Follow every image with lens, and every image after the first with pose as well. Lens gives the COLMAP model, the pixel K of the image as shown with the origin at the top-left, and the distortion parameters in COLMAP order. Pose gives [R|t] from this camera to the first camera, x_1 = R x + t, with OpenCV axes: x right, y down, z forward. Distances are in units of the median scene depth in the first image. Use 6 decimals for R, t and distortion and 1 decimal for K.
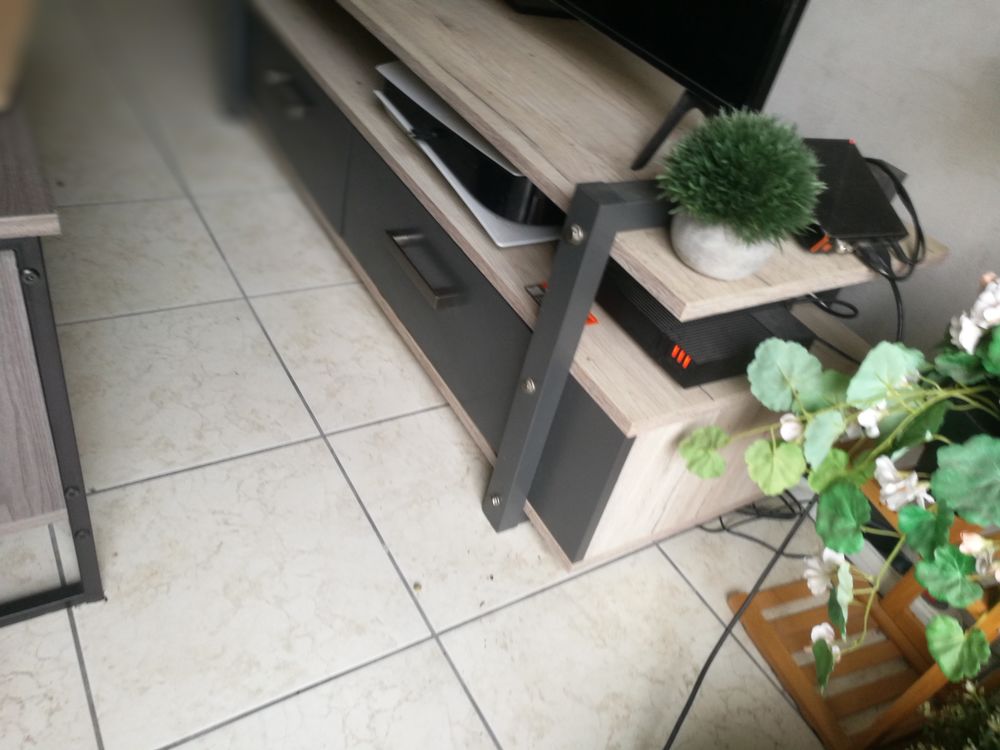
lens RADIAL K [[791.8, 0, 500.0], [0, 791.8, 375.0], [0, 0, 1]] dist [-0.008216, -0.011737]
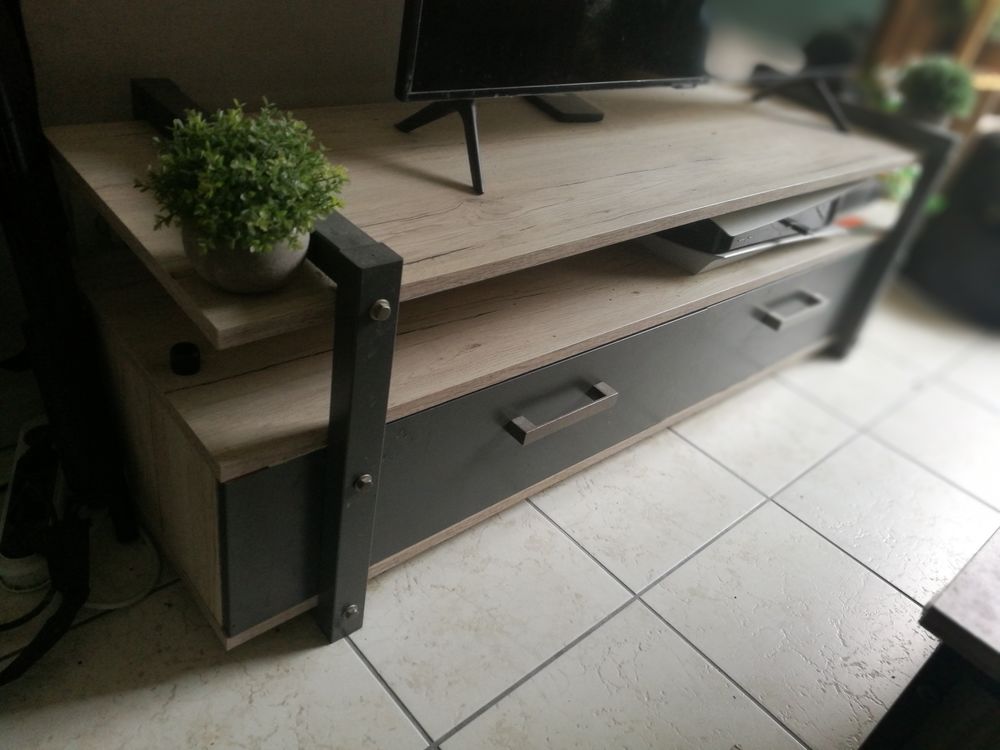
lens RADIAL K [[791.8, 0, 500.0], [0, 791.8, 375.0], [0, 0, 1]] dist [-0.008216, -0.011737]
pose [[-0.150215, -0.737711, 0.658193, -0.921406], [0.453770, 0.540036, 0.708840, -1.172262], [-0.878367, 0.405146, 0.253629, 1.141438]]
